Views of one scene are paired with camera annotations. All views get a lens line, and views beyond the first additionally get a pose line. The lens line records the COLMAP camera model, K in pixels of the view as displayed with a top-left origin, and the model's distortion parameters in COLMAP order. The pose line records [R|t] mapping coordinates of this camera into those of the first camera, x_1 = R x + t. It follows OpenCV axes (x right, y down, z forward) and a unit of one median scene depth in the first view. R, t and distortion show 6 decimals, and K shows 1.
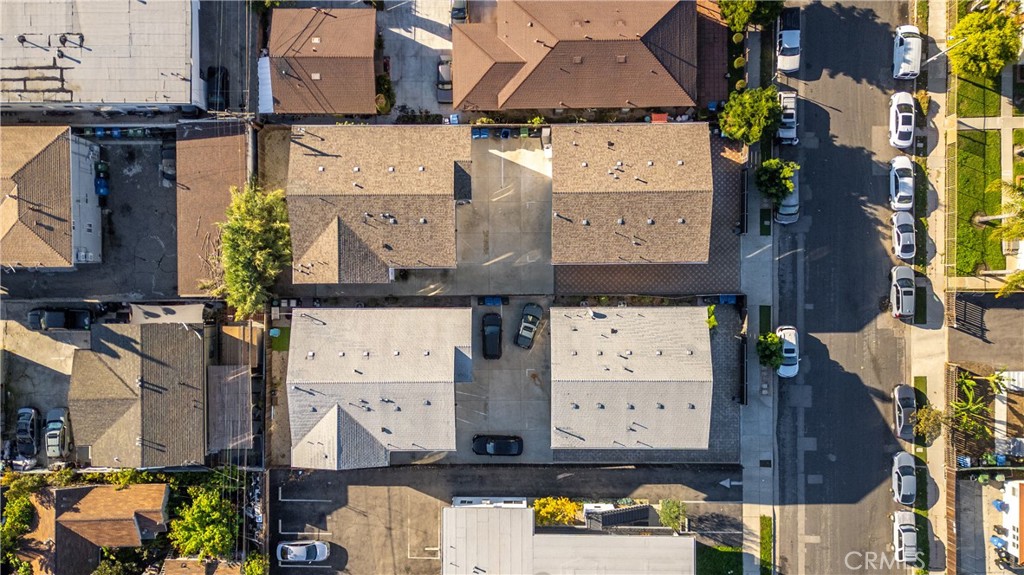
lens RADIAL K [[734.5, 0, 512.0], [0, 734.5, 287.5], [0, 0, 1]] dist [-0.001732, 0.001206]
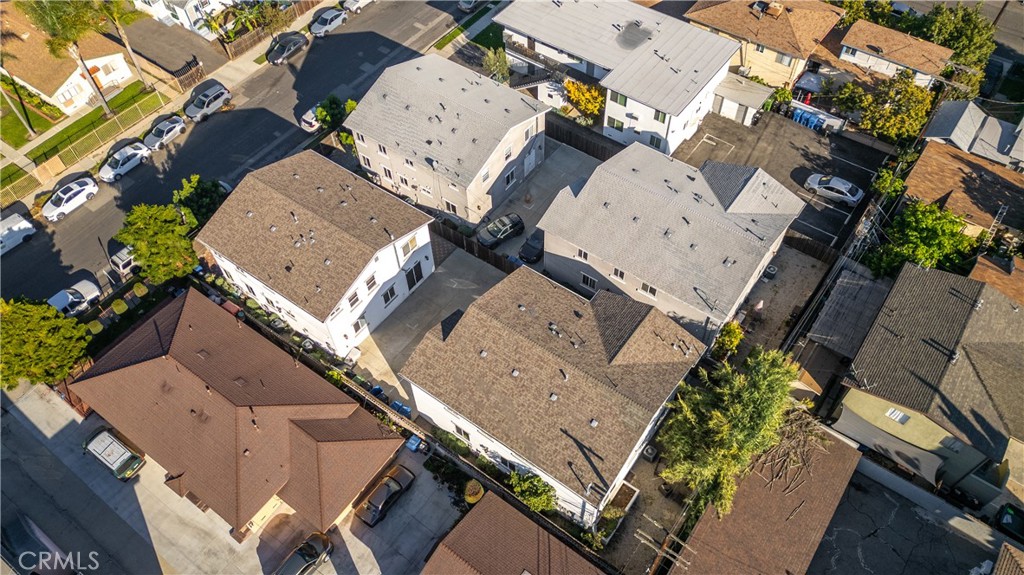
lens RADIAL K [[664.3, 0, 511.0], [0, 664.3, 359.4], [0, 0, 1]] dist [0.007885, 0.001305]
pose [[-0.801674, -0.489983, 0.342398, -0.354721], [0.597155, -0.682262, 0.421810, -0.403527], [0.026925, 0.542618, 0.839548, 0.390460]]
